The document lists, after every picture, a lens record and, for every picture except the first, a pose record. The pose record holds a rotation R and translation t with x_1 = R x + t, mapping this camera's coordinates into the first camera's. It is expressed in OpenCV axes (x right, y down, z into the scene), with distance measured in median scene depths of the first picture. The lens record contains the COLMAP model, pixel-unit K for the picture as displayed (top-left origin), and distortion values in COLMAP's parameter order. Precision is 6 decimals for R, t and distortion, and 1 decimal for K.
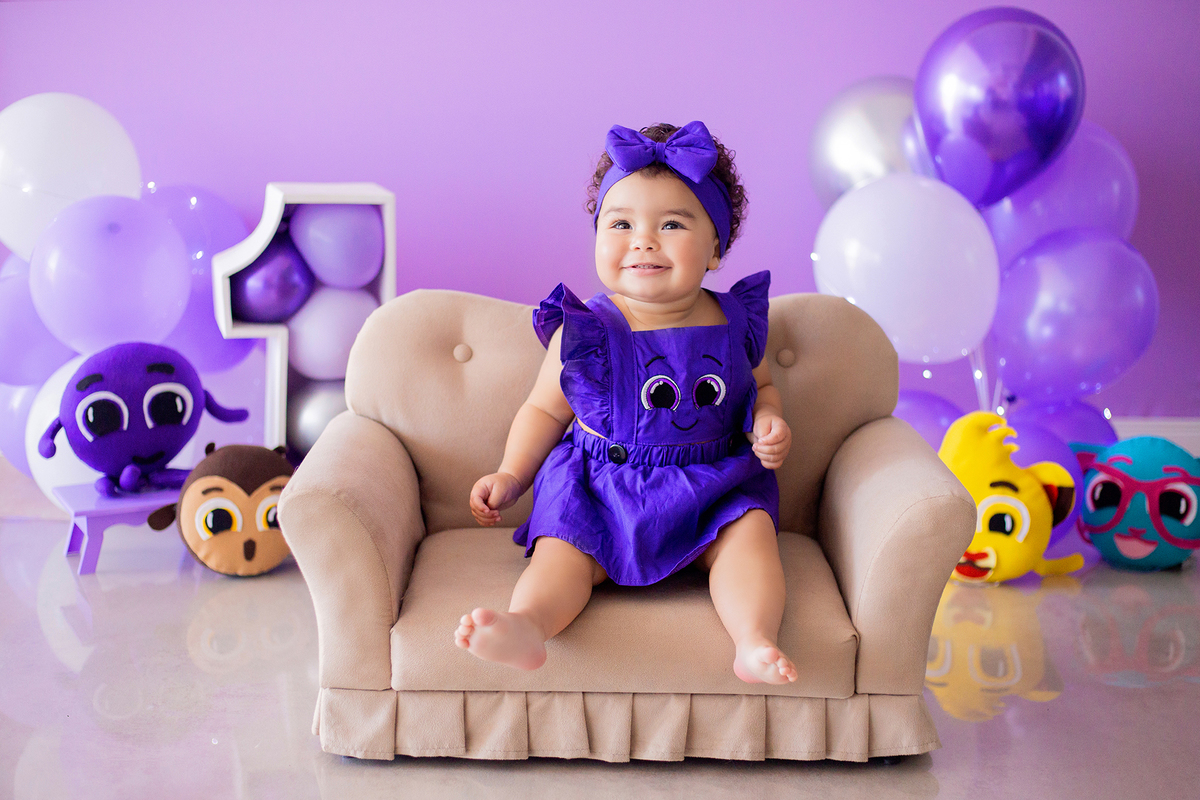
lens RADIAL K [[1886.6, 0, 624.8], [0, 1886.6, 401.3], [0, 0, 1]] dist [-0.110920, 0.030649]
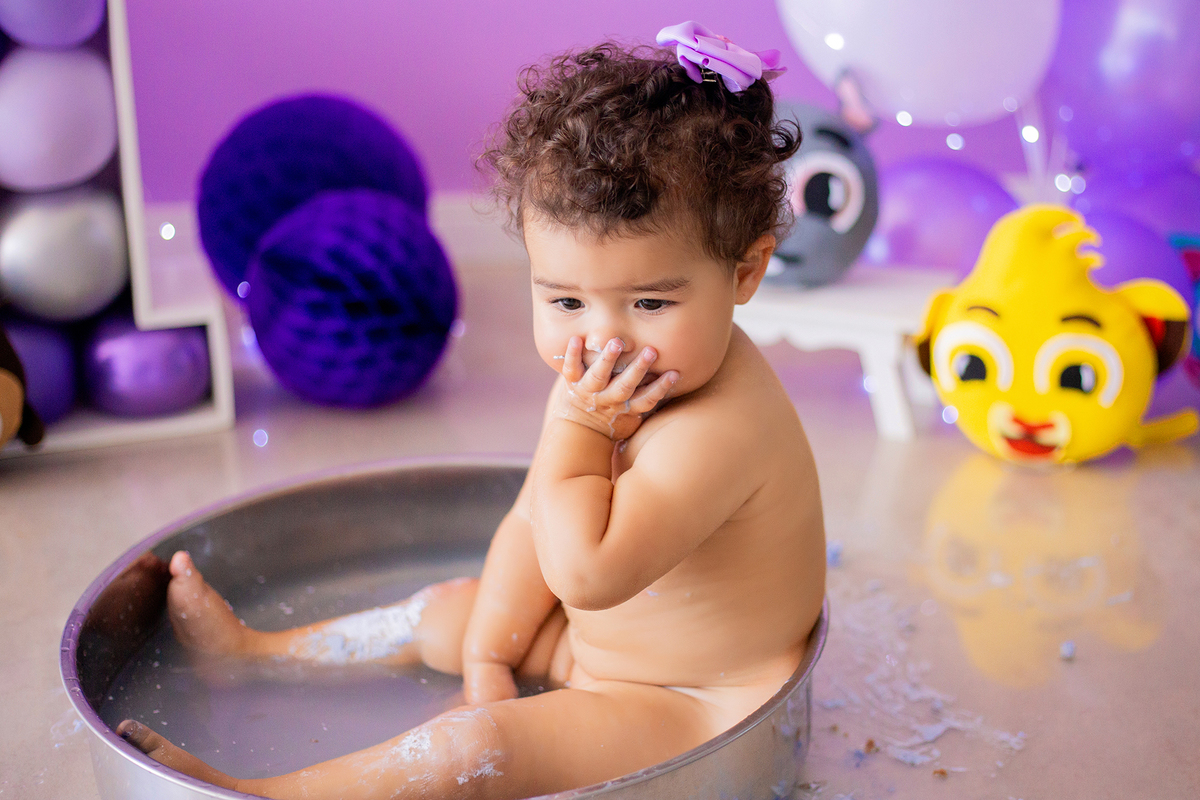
lens RADIAL K [[1971.9, 0, 654.6], [0, 1971.9, 348.8], [0, 0, 1]] dist [-0.075665, -0.125408]
pose [[0.998797, -0.043551, 0.022552, 0.039772], [0.039873, 0.988828, 0.143627, -0.047881], [-0.028555, -0.142555, 0.989375, 0.332267]]
